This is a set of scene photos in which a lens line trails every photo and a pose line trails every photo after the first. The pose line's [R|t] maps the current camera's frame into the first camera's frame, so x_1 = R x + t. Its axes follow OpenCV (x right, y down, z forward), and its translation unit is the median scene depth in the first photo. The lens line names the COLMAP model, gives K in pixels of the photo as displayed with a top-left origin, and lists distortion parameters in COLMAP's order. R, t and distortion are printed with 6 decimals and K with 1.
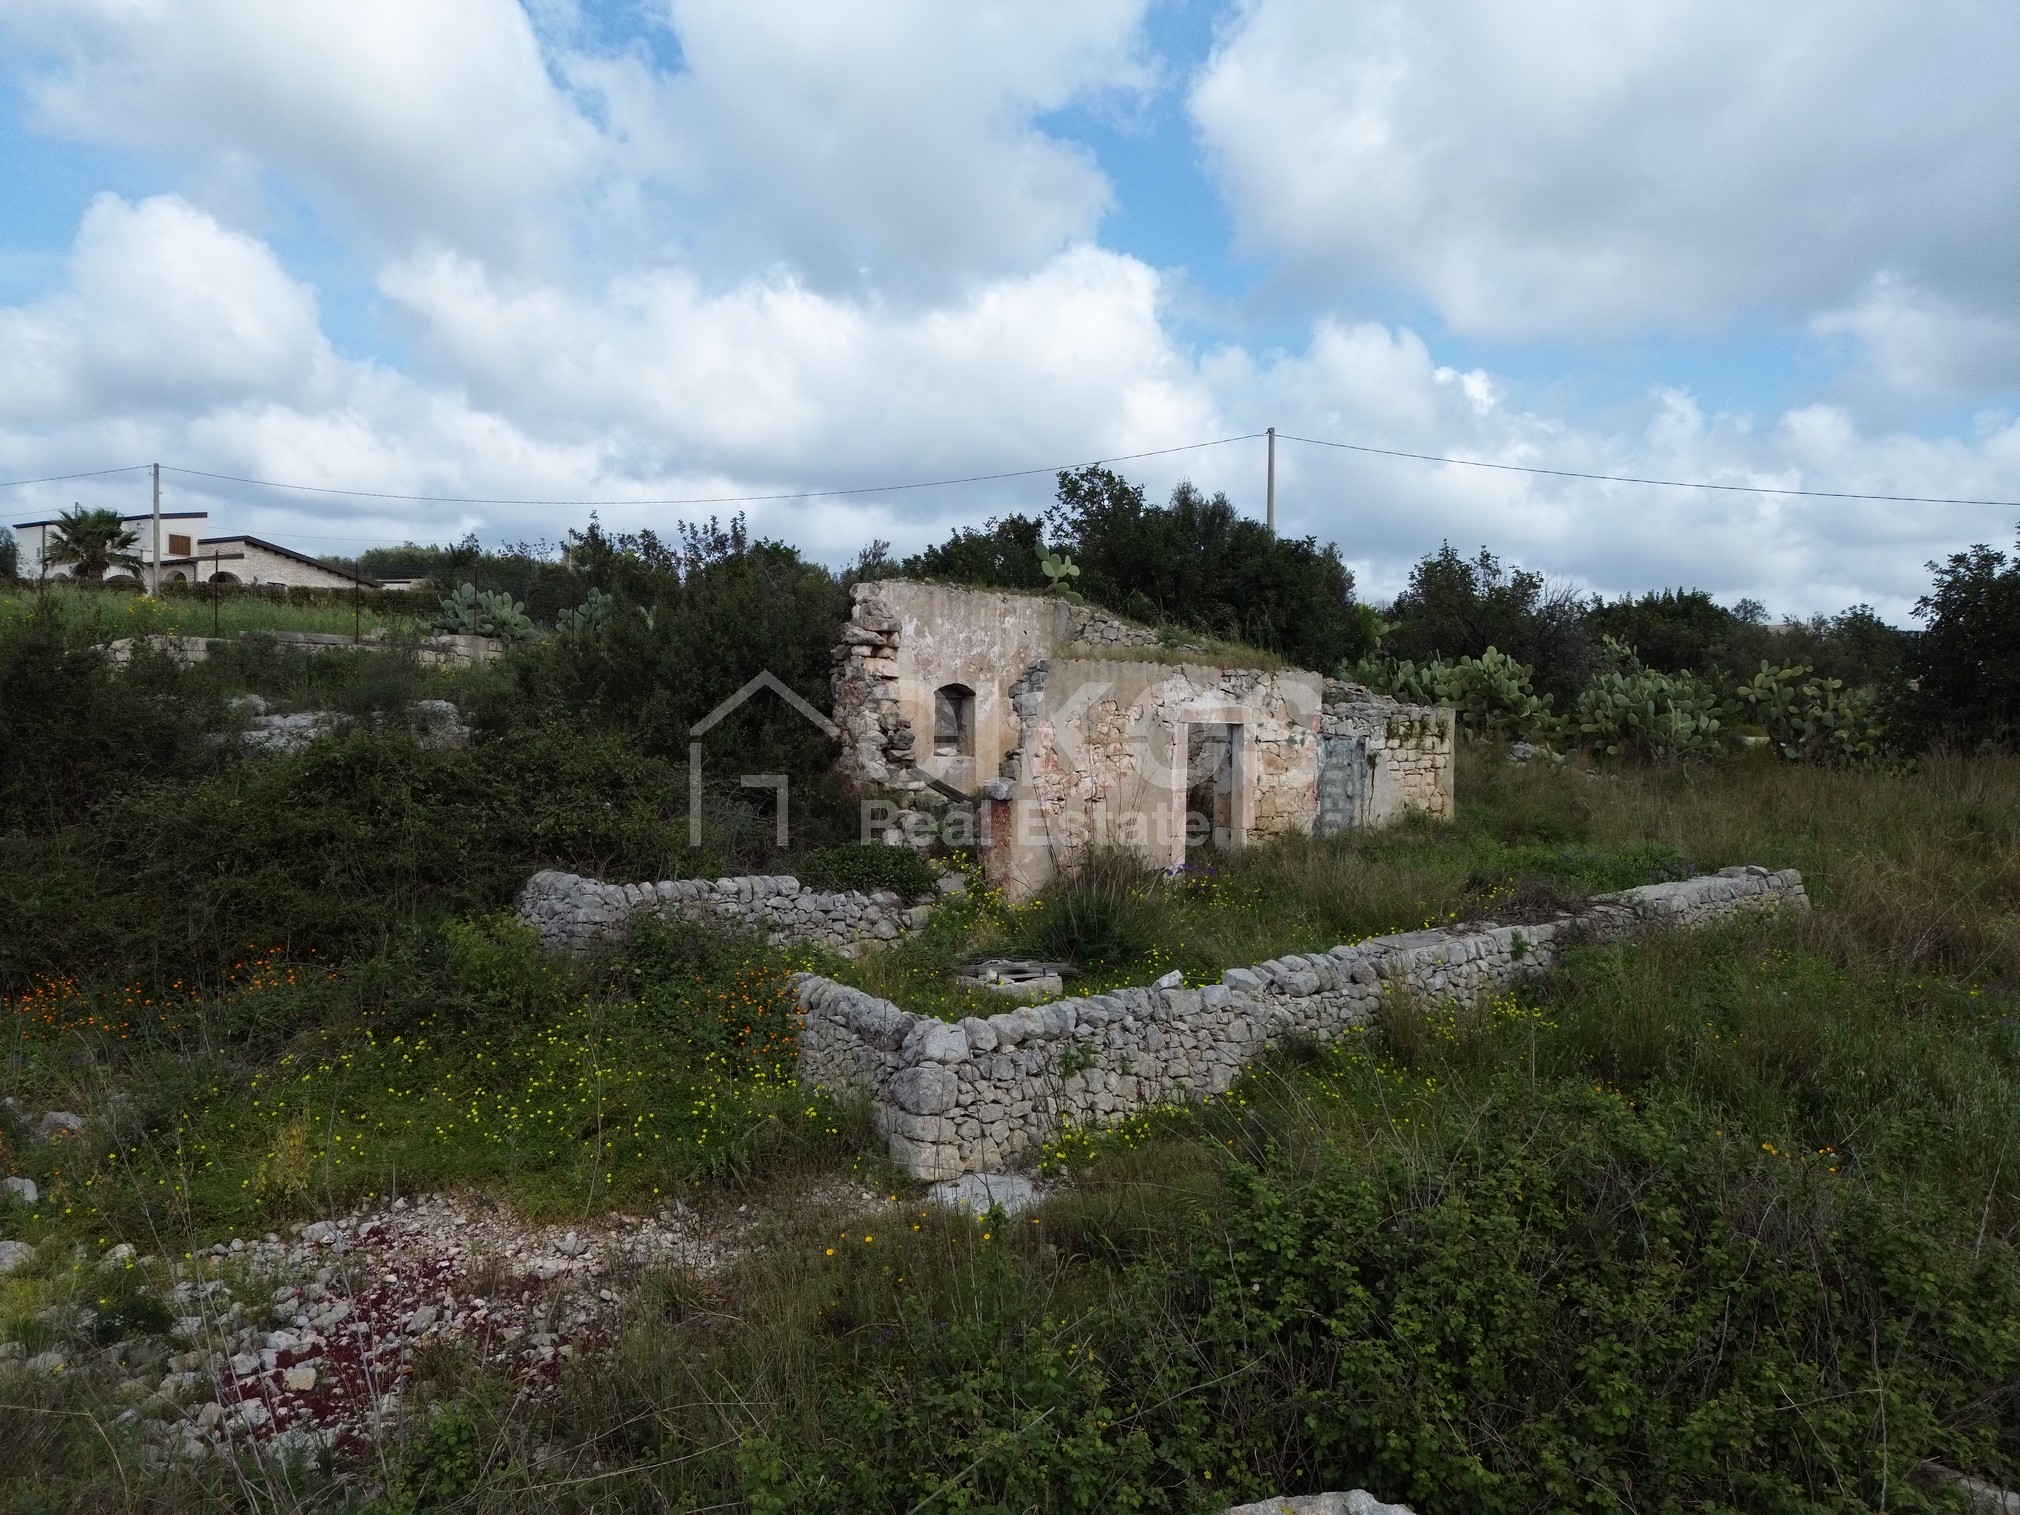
lens RADIAL K [[1410.6, 0, 1002.4], [0, 1410.6, 759.4], [0, 0, 1]] dist [0.074296, -0.065878]
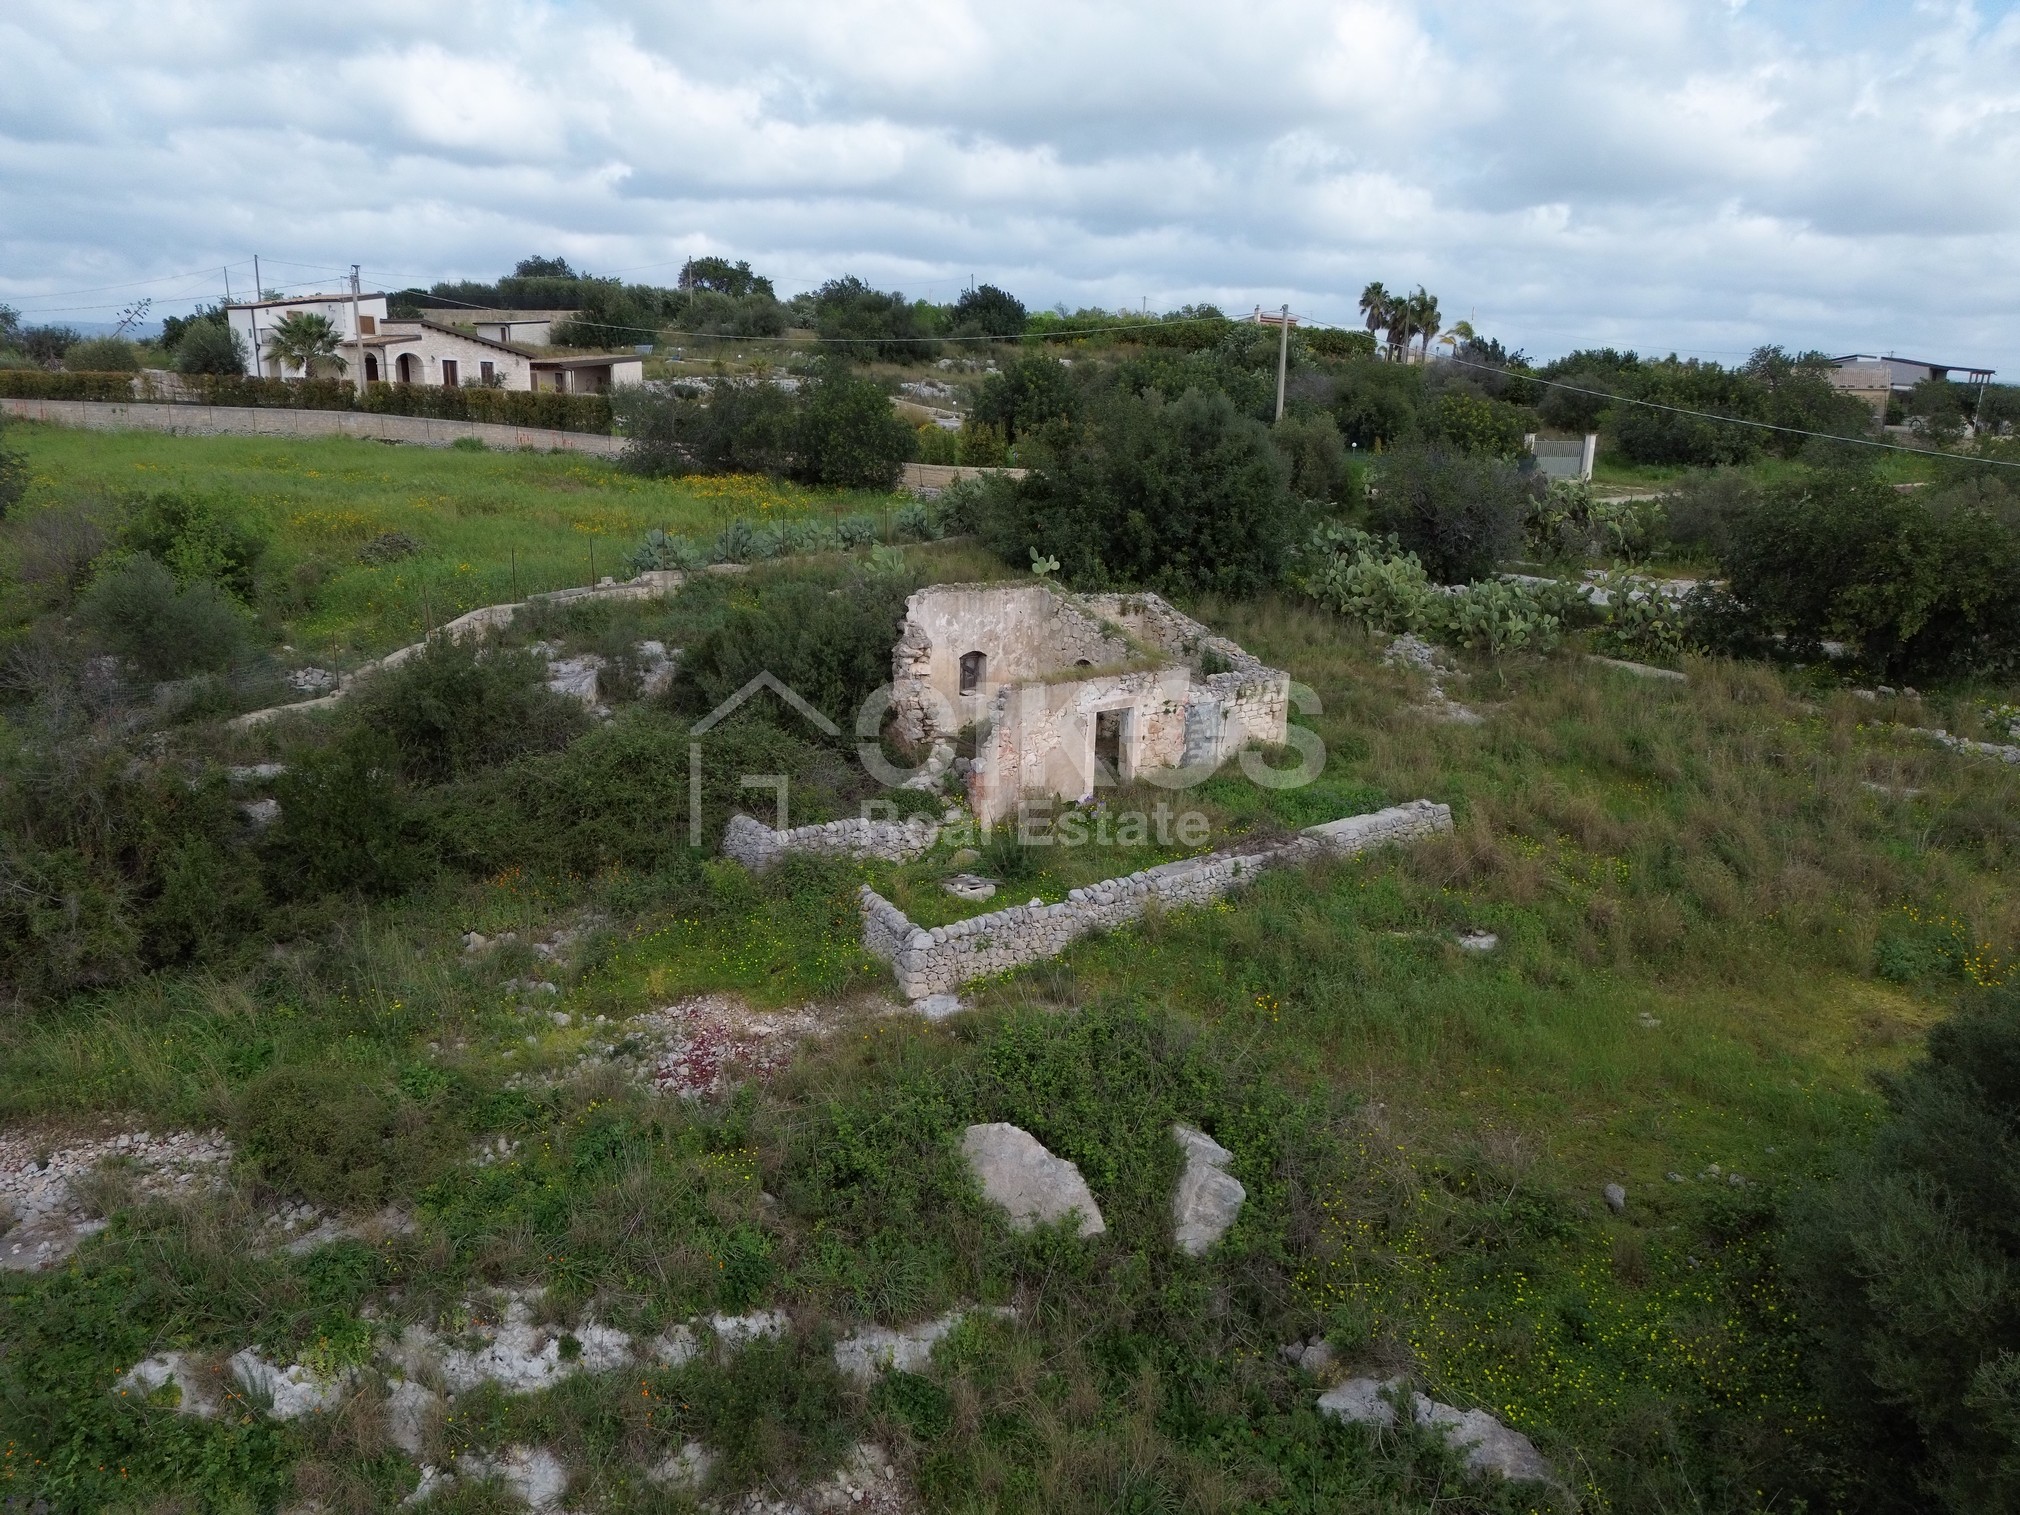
lens RADIAL K [[1406.6, 0, 1002.7], [0, 1406.6, 760.3], [0, 0, 1]] dist [0.080470, -0.063883]
pose [[0.996472, 0.023067, -0.080693, 0.152627], [-0.003874, 0.973103, 0.230337, -0.350333], [0.083836, -0.229212, 0.969760, -0.655817]]
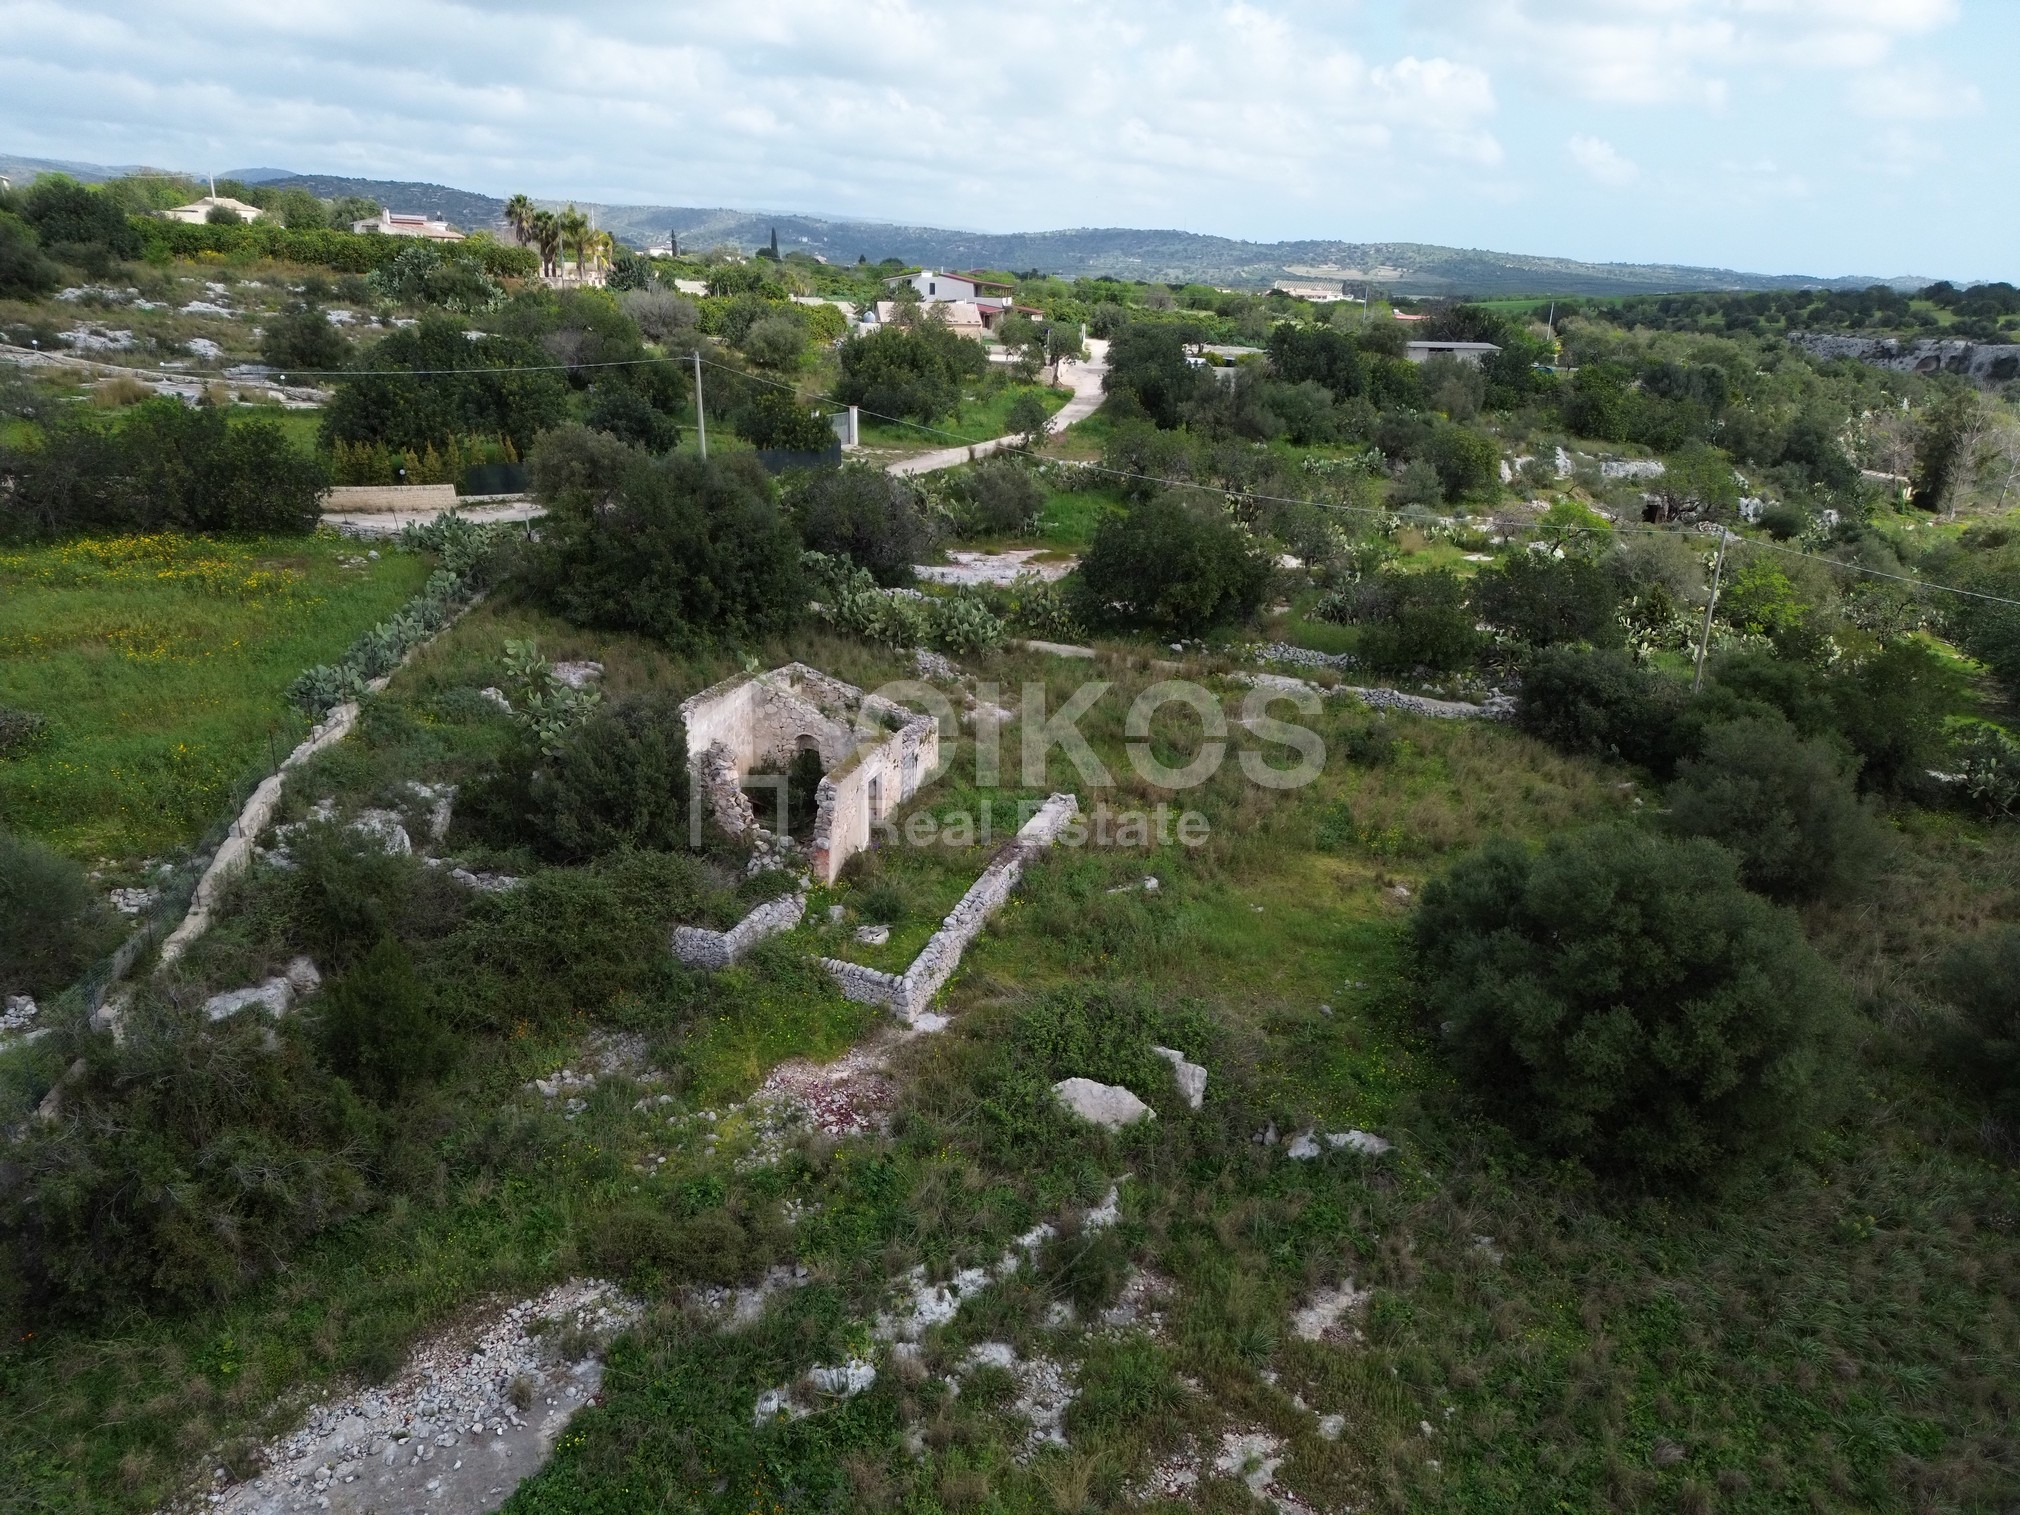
lens RADIAL K [[1406.6, 0, 1002.7], [0, 1406.6, 760.3], [0, 0, 1]] dist [0.080470, -0.063883]
pose [[0.846925, -0.173484, 0.502614, -0.828279], [-0.002558, 0.943935, 0.330123, -0.813011], [-0.531706, -0.280875, 0.798998, -0.961398]]
